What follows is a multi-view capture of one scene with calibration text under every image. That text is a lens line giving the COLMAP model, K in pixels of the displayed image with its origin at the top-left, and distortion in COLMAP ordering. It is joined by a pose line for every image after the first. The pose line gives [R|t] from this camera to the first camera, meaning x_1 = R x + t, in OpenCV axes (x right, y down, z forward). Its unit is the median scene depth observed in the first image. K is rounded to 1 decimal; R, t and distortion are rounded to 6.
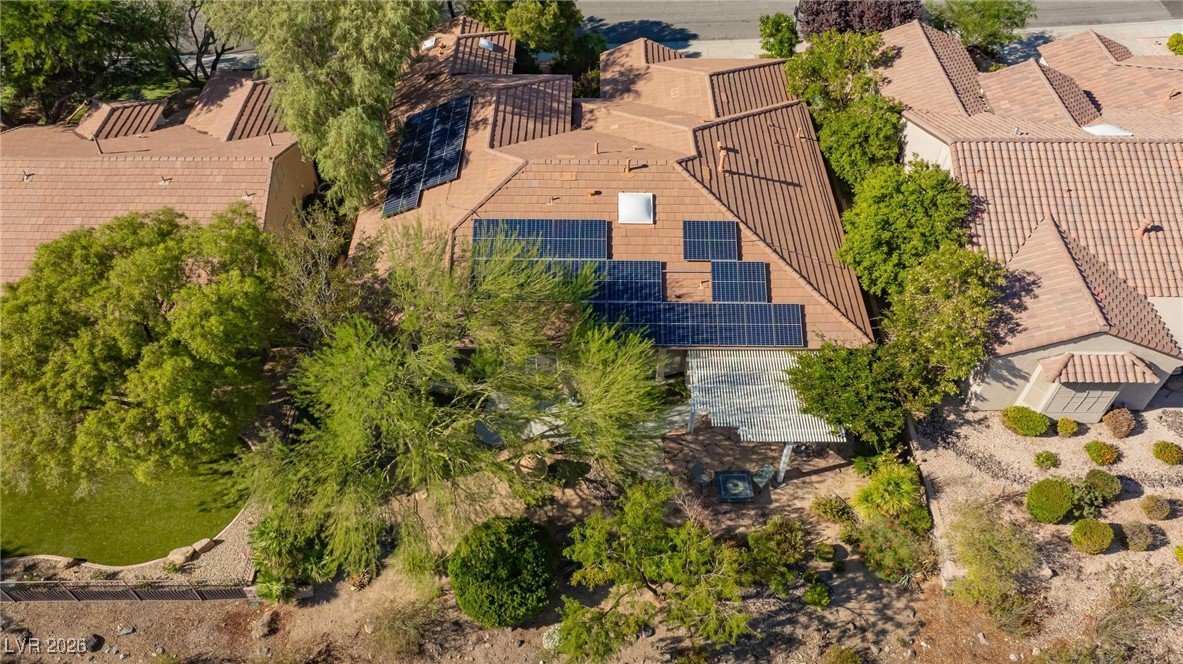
lens RADIAL K [[870.0, 0, 591.5], [0, 870.0, 332.0], [0, 0, 1]] dist [-0.052294, 0.055601]
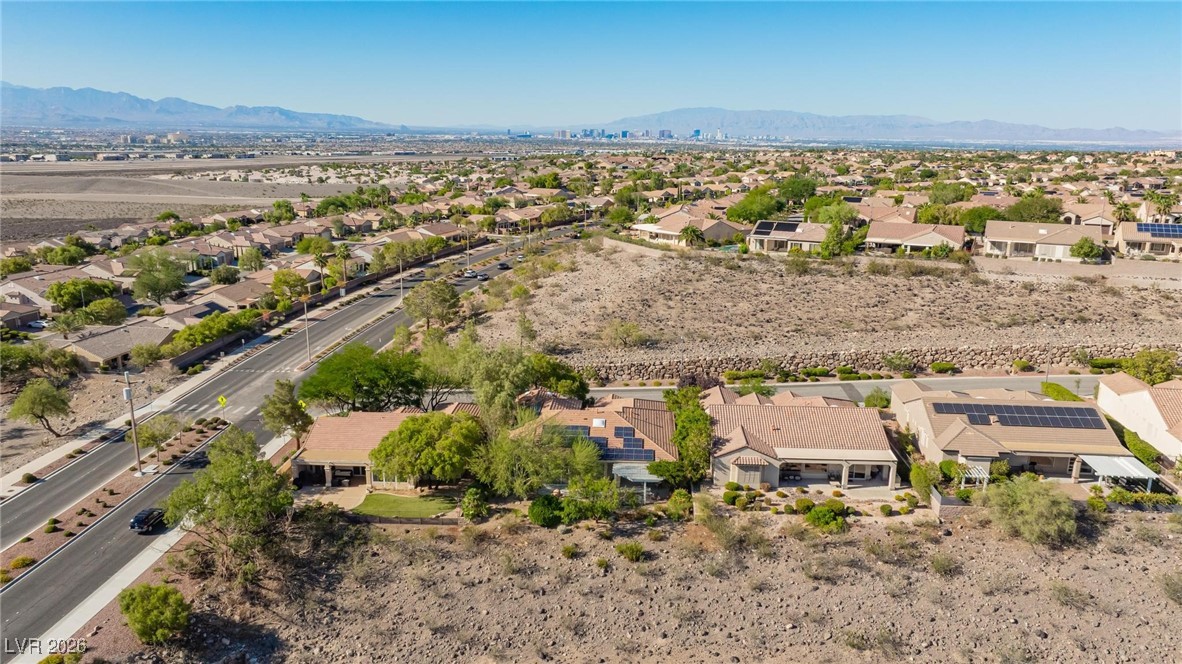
lens RADIAL K [[869.3, 0, 591.0], [0, 869.3, 332.0], [0, 0, 1]] dist [-0.052294, 0.055601]
pose [[0.998228, 0.018817, -0.056453, 0.185152], [-0.047244, 0.827424, -0.559586, 1.252567], [0.036180, 0.561262, 0.826847, -1.597174]]
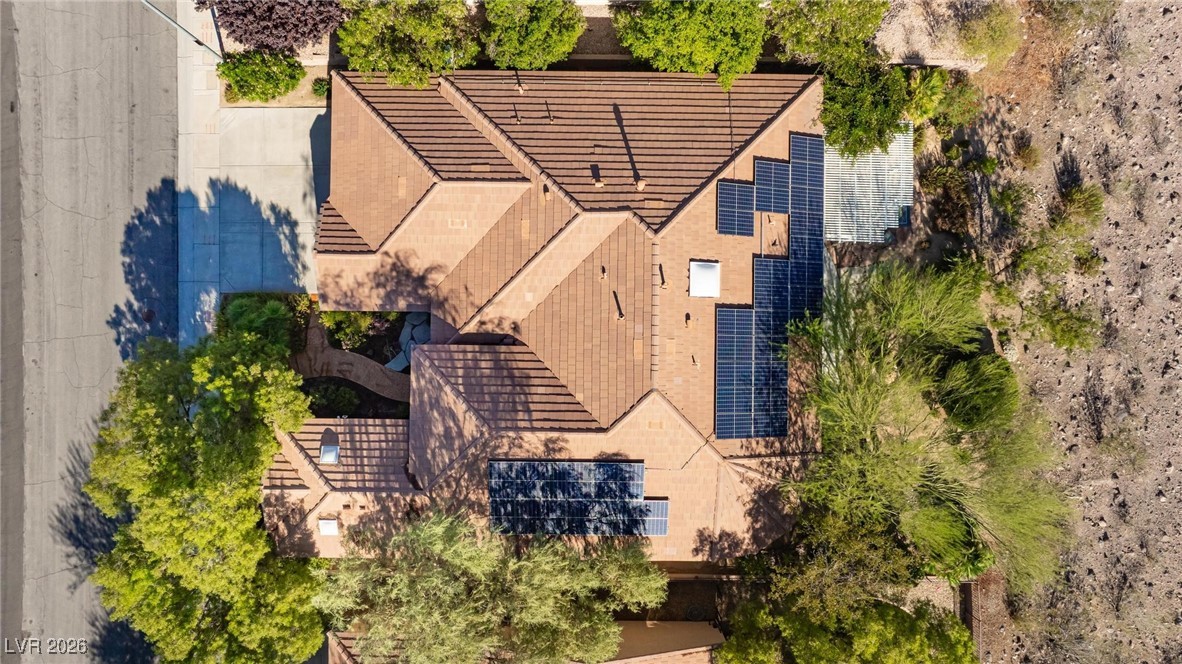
lens RADIAL K [[823.7, 0, 591.0], [0, 823.7, 332.0], [0, 0, 1]] dist [-0.037378, -0.000445]
pose [[0.008097, -0.999963, 0.002773, -0.013845], [0.740280, 0.007858, 0.672253, -0.896059], [-0.672250, -0.003390, 0.740316, 0.391748]]
